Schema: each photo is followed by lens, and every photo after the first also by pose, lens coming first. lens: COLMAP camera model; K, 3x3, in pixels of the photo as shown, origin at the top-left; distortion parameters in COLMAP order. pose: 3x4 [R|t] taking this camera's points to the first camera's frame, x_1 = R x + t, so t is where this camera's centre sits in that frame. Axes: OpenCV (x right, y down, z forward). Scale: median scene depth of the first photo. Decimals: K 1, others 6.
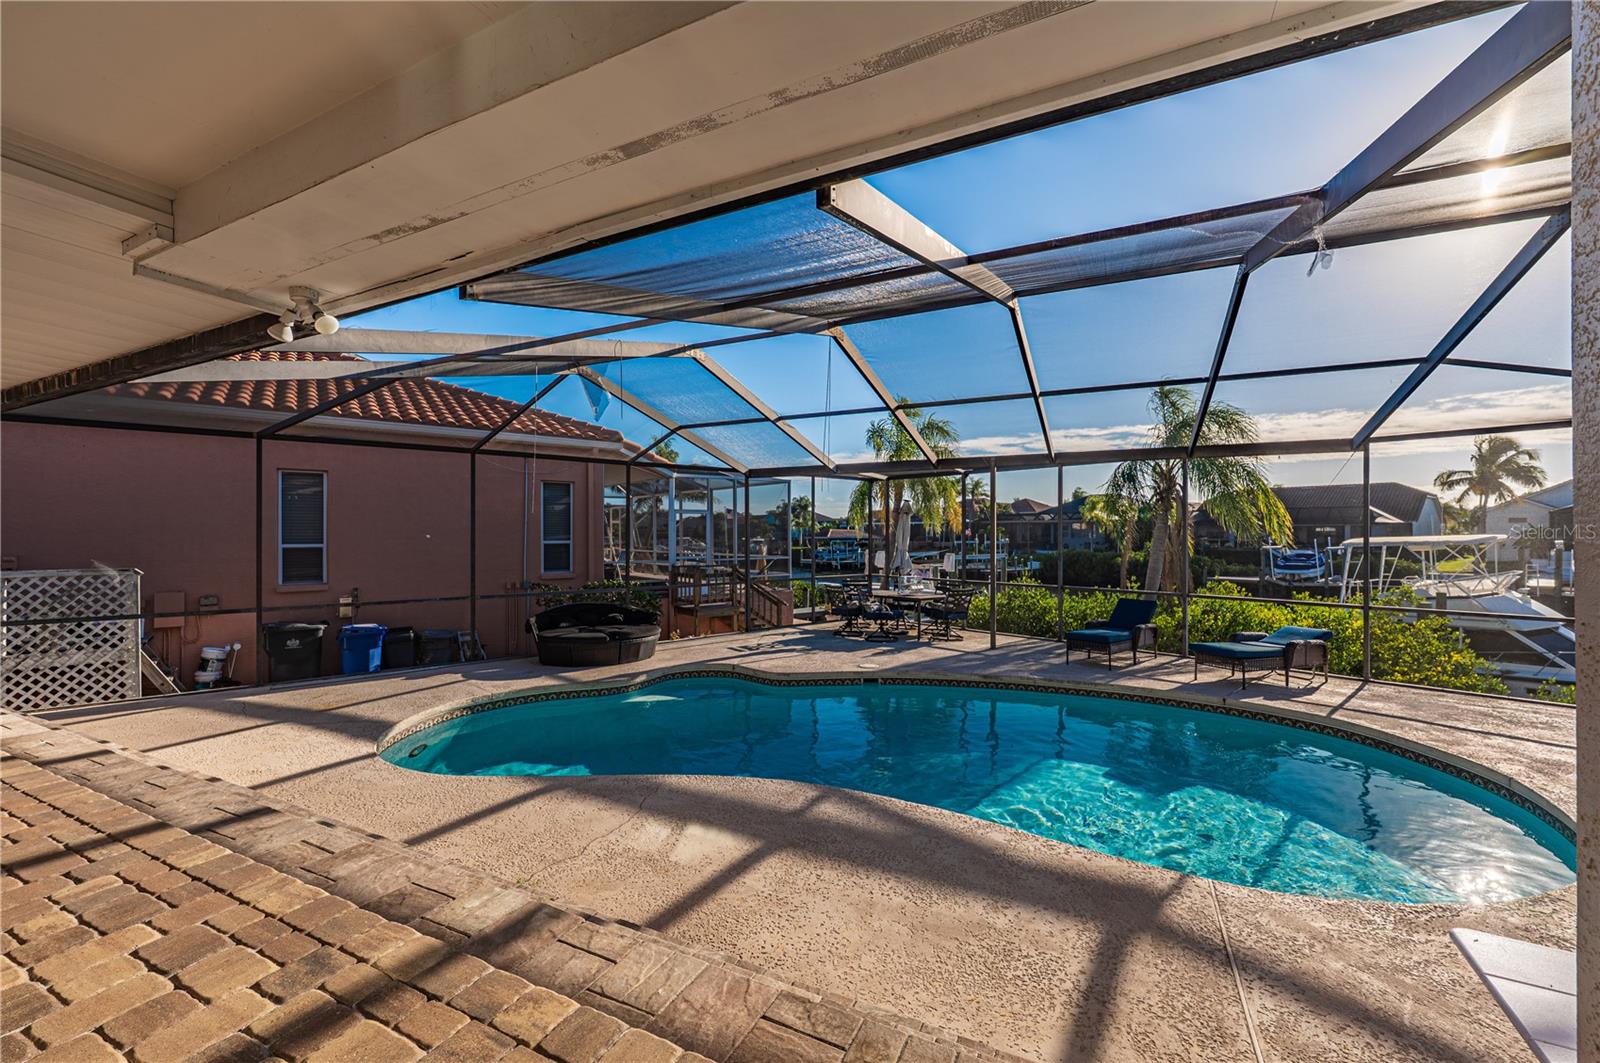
lens RADIAL K [[647.5, 0, 789.4], [0, 647.5, 530.2], [0, 0, 1]] dist [-0.001200, 0.000223]
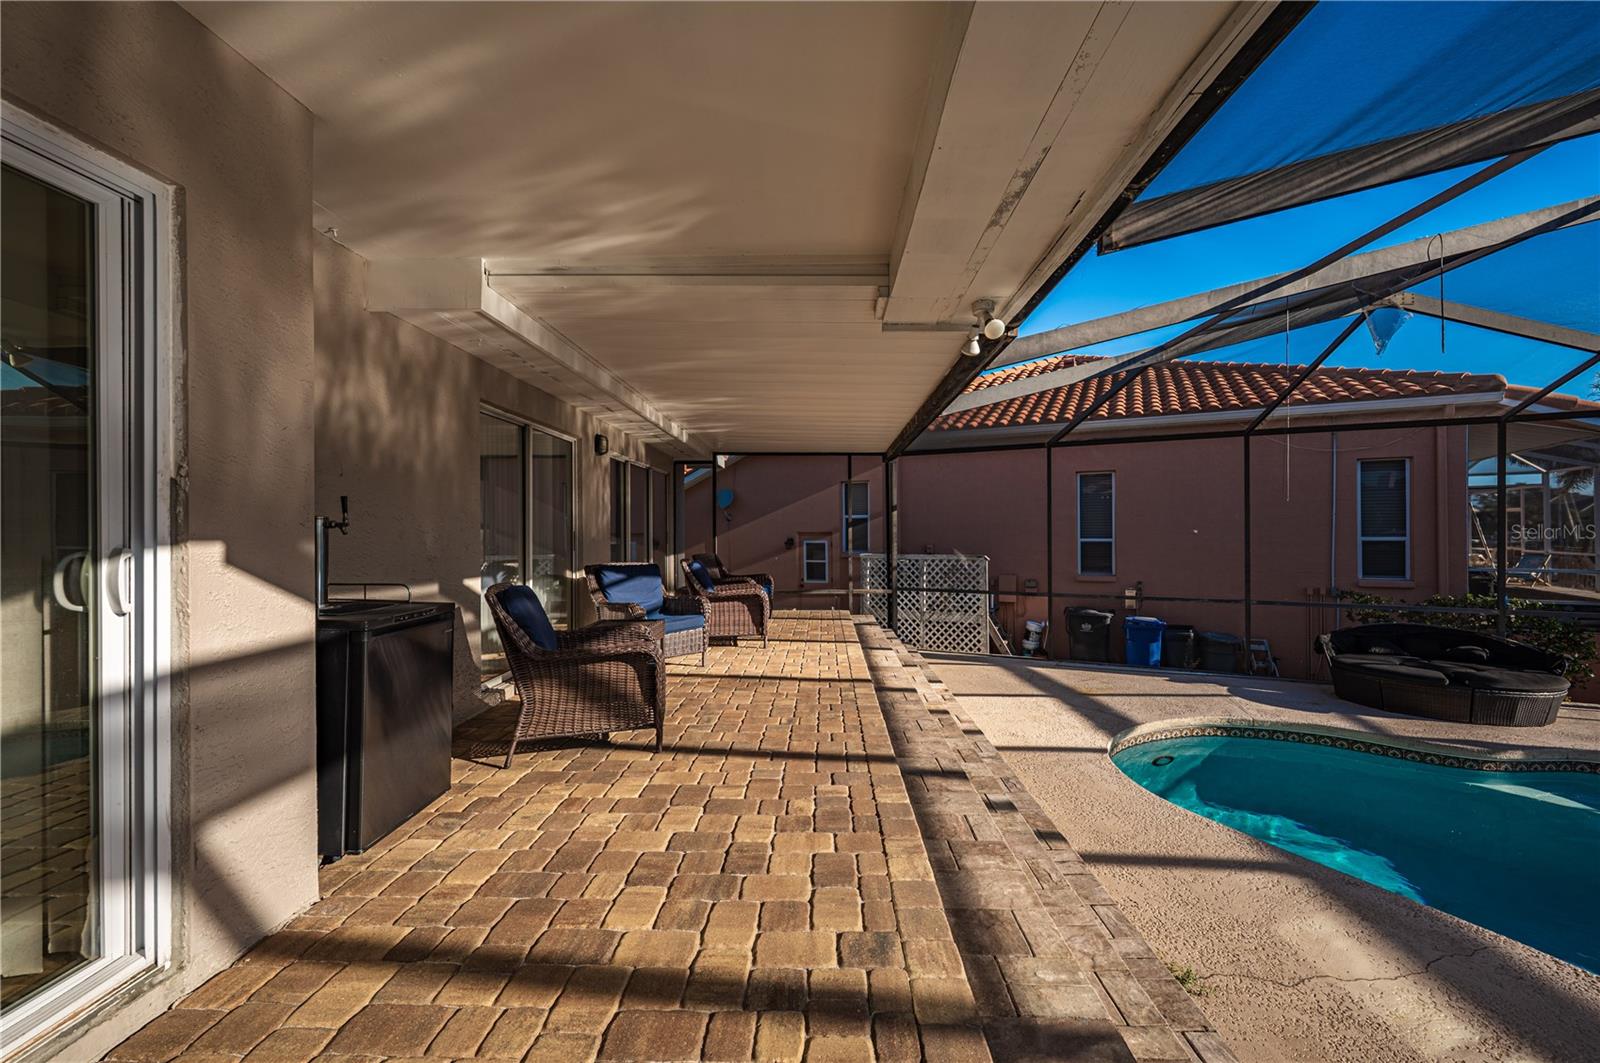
lens RADIAL K [[647.5, 0, 808.8], [0, 647.5, 531.6], [0, 0, 1]] dist [-0.001200, 0.000223]
pose [[0.443230, -0.000832, -0.896407, 0.032045], [0.009580, 0.999947, 0.003809, 0.000620], [0.896357, -0.010276, 0.443215, 0.097382]]
